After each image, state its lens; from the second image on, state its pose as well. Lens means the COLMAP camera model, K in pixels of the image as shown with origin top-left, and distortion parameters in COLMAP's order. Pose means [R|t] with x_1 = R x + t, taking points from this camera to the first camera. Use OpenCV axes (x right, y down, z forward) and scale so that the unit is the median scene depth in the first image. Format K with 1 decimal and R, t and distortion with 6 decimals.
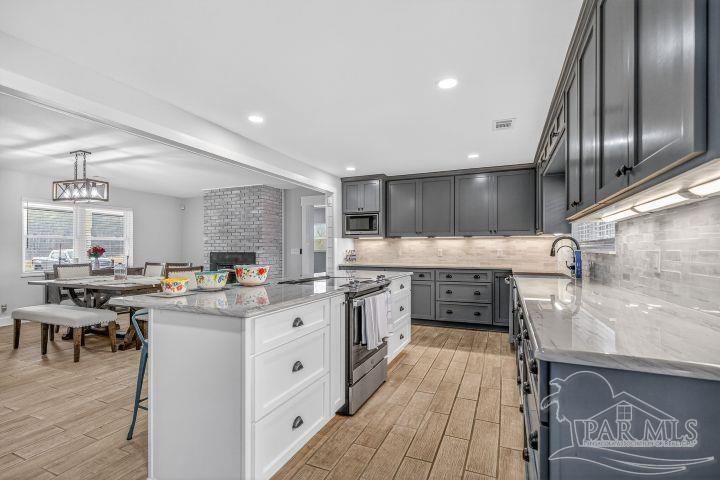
lens RADIAL K [[342.0, 0, 358.9], [0, 342.0, 250.7], [0, 0, 1]] dist [0.008494, -0.003657]
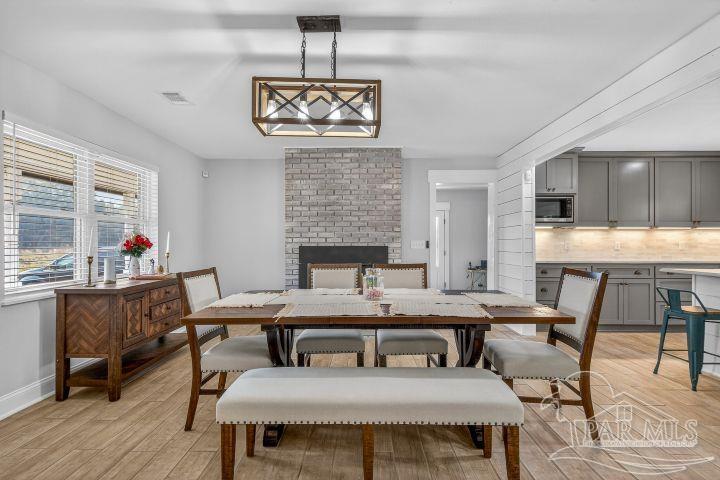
lens RADIAL K [[355.4, 0, 362.4], [0, 355.4, 245.5], [0, 0, 1]] dist [0.005543, 0.000515]
pose [[0.921815, -0.001551, 0.387626, -0.794019], [0.001555, 0.999999, 0.000305, 0.004848], [-0.387626, 0.000321, 0.921817, 0.464338]]
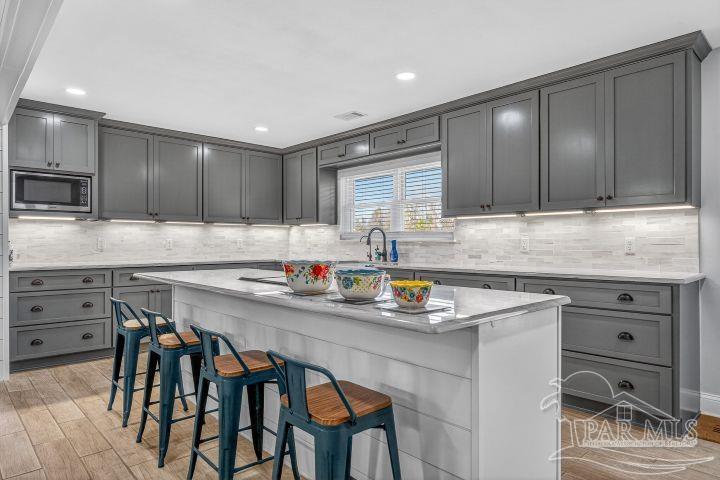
lens RADIAL K [[438.8, 0, 359.5], [0, 438.8, 243.5], [0, 0, 1]] dist [0.003485, 0.001826]
pose [[0.400119, -0.004052, 0.916454, -0.498399], [0.003908, 0.999989, 0.002715, 0.004690], [-0.916455, 0.002495, 0.400130, 0.298794]]
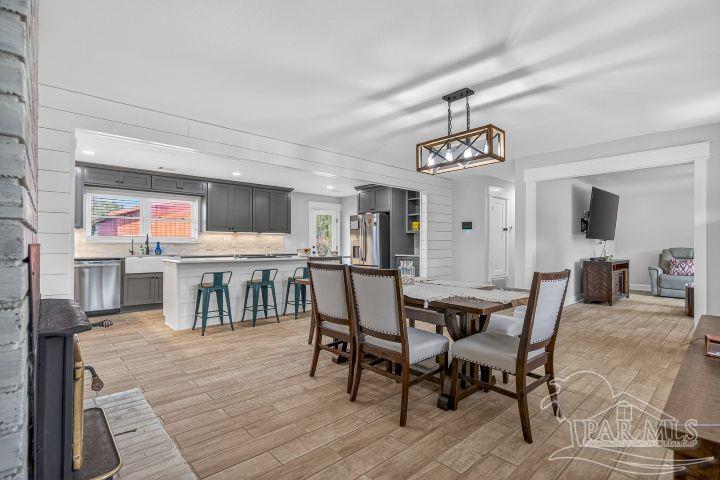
lens RADIAL K [[342.0, 0, 360.2], [0, 342.0, 243.5], [0, 0, 1]] dist [0.008494, -0.003657]
pose [[-0.914497, -0.000288, 0.404593, -0.766590], [-0.001031, 0.999998, -0.001618, 0.008059], [-0.404592, -0.001897, -0.914495, 1.434056]]
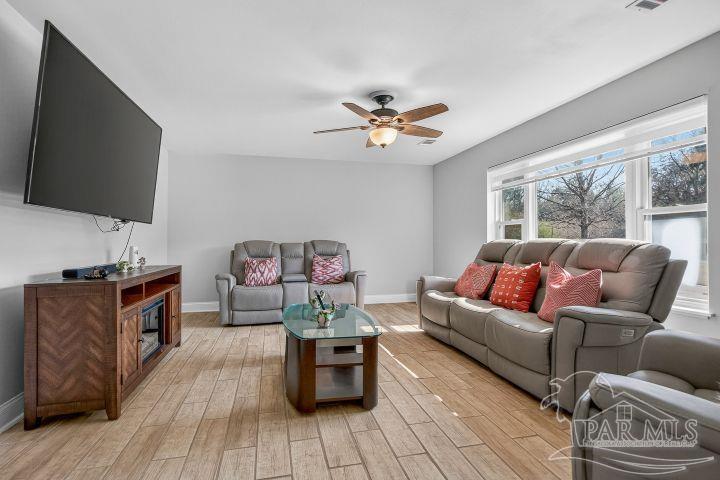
lens RADIAL K [[342.0, 0, 357.4], [0, 342.0, 241.4], [0, 0, 1]] dist [0.008494, -0.003657]
pose [[-0.788821, 0.001635, -0.614621, -1.068231], [0.002532, 0.999997, -0.000590, 0.026118], [0.614618, -0.002021, -0.788823, 0.431344]]
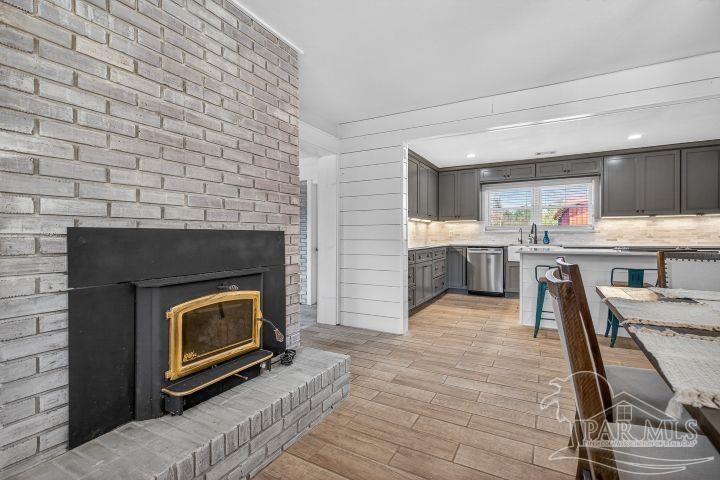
lens RADIAL K [[328.6, 0, 361.0], [0, 328.6, 237.5], [0, 0, 1]] dist [0.000497, -0.001032]
pose [[0.100685, -0.006056, 0.994900, -0.805213], [0.007228, 0.999960, 0.005355, 0.013538], [-0.994892, 0.006651, 0.100725, 1.127316]]
